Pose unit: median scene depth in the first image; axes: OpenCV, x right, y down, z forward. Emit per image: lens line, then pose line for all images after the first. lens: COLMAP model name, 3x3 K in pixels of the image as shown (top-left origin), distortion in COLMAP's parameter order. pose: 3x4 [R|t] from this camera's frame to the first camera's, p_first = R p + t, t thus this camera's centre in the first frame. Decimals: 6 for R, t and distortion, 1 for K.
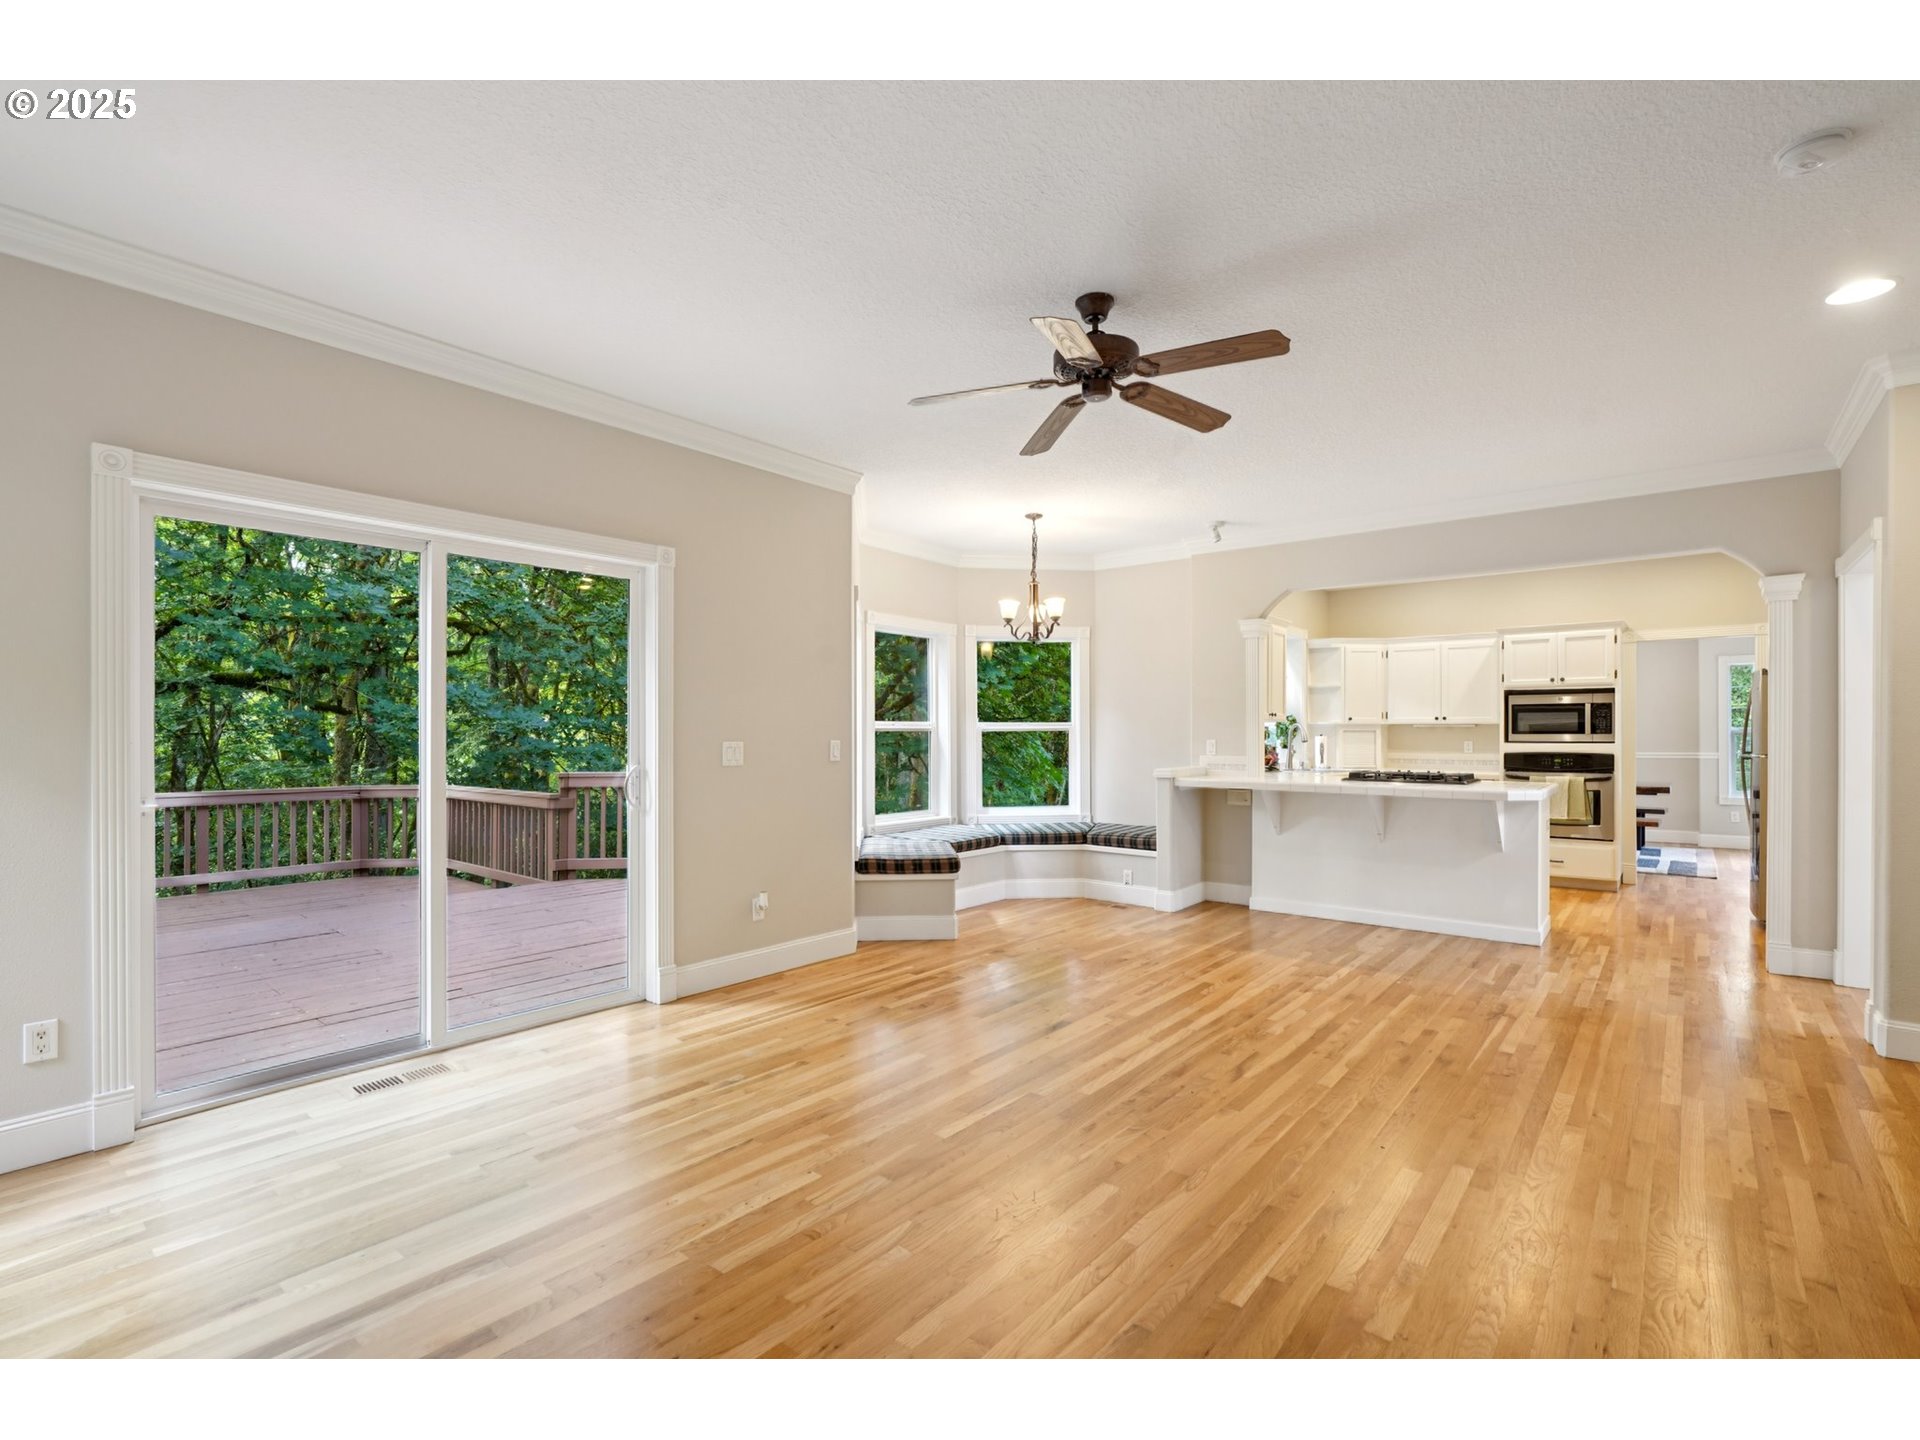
lens RADIAL K [[873.9, 0, 955.5], [0, 873.9, 733.2], [0, 0, 1]] dist [-0.019301, 0.002580]
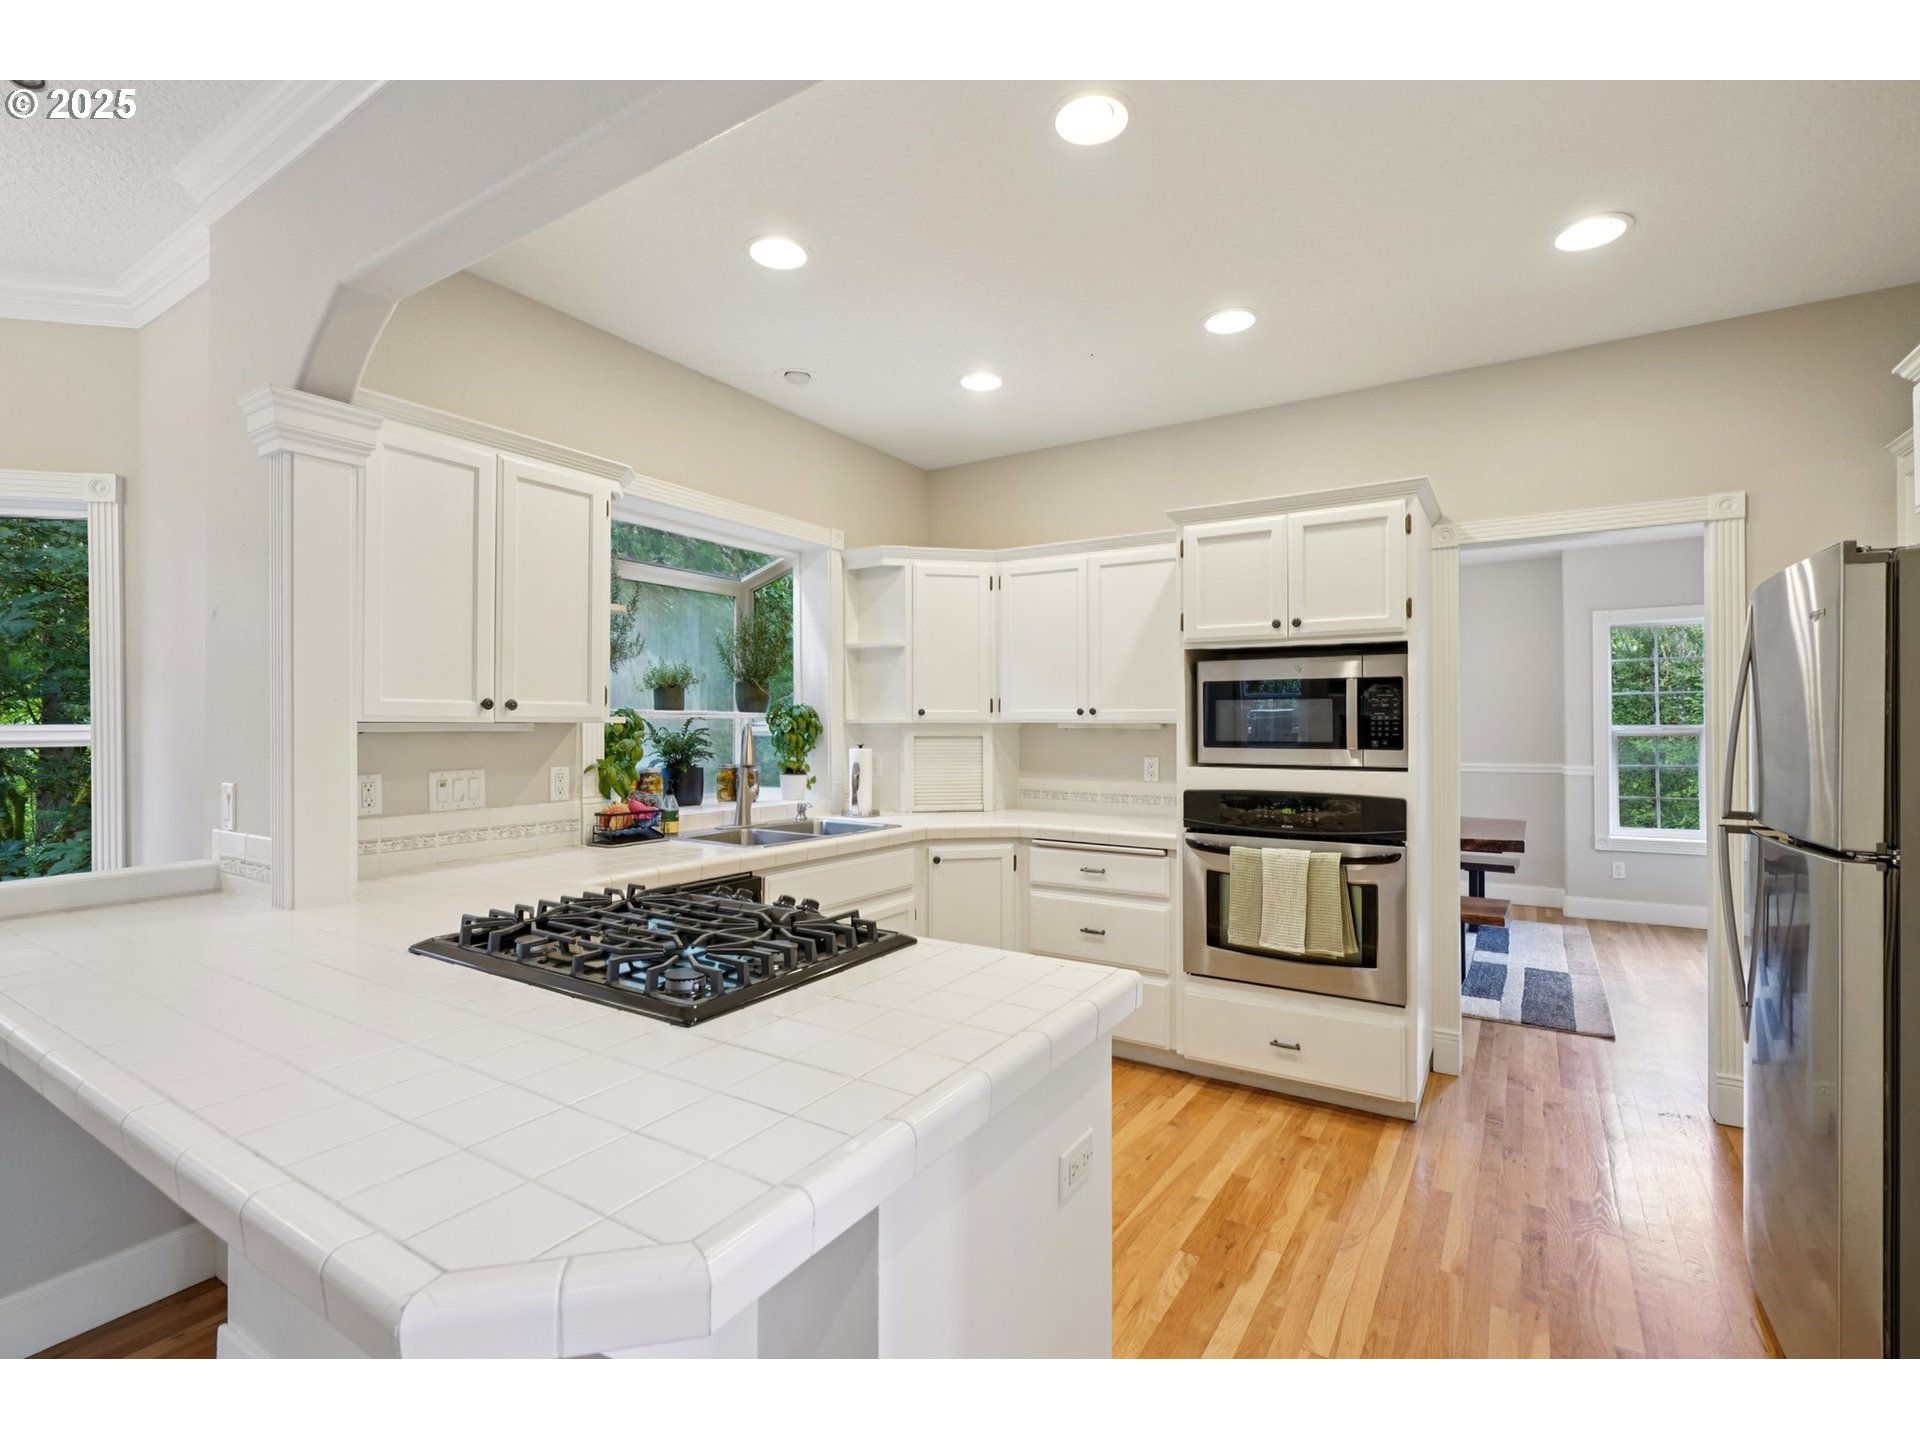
lens RADIAL K [[873.9, 0, 973.8], [0, 873.9, 719.4], [0, 0, 1]] dist [-0.019301, 0.002580]
pose [[0.991057, -0.002100, 0.133422, 0.473615], [0.002304, 0.999996, -0.001375, -0.013331], [-0.133419, 0.001670, 0.991058, 0.580500]]
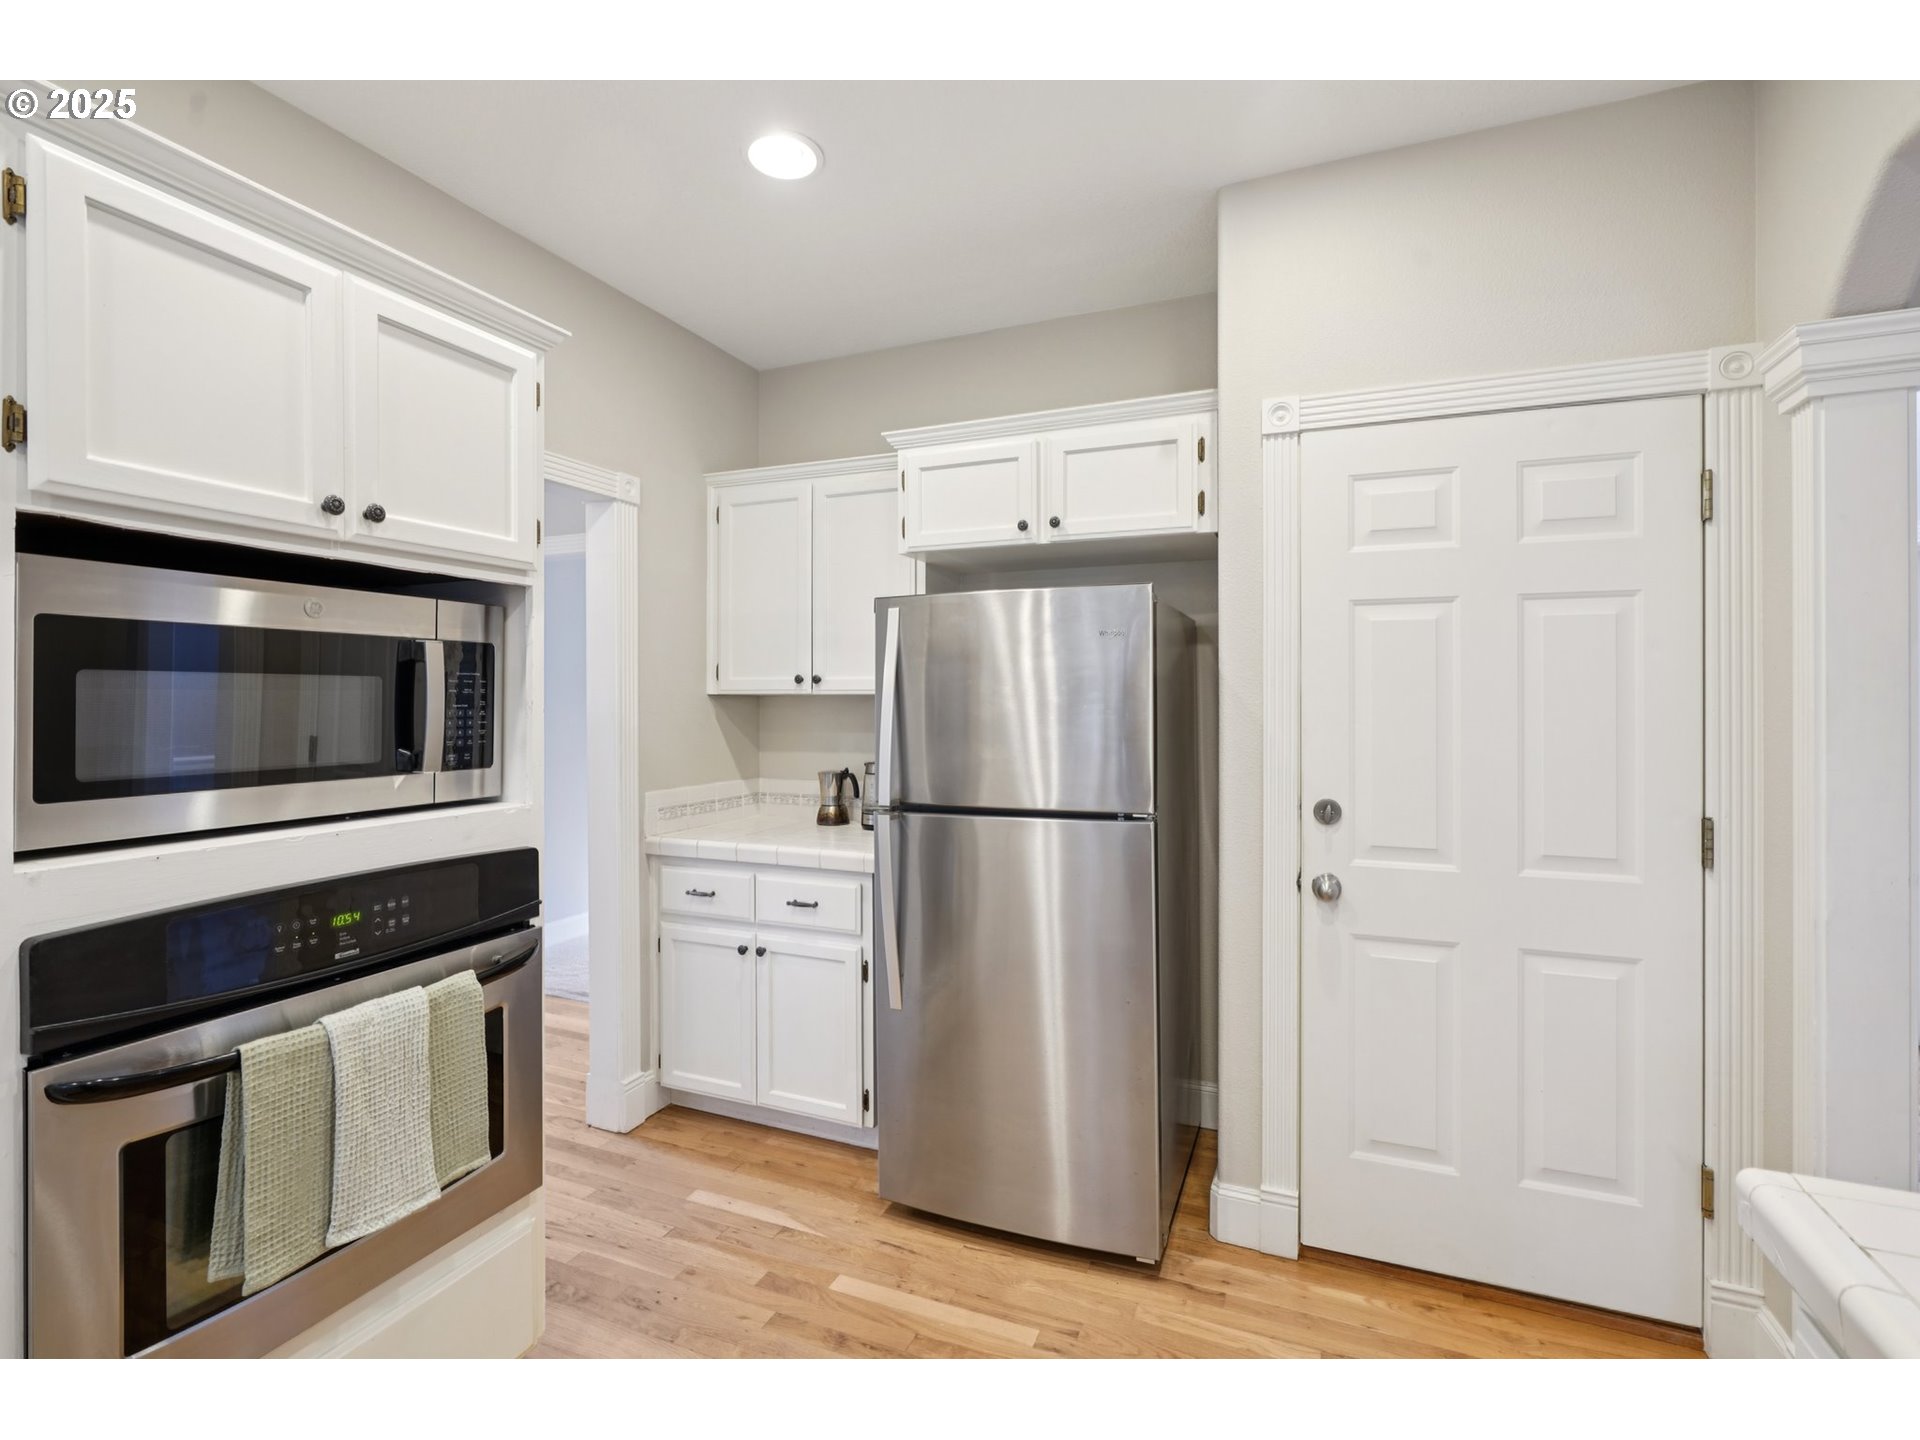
lens RADIAL K [[873.9, 0, 961.1], [0, 873.9, 704.2], [0, 0, 1]] dist [-0.019301, 0.002580]
pose [[-0.311601, -0.007316, 0.950185, 0.455576], [-0.000675, 0.999972, 0.007478, -0.018678], [-0.950213, 0.001689, -0.311597, 0.913922]]
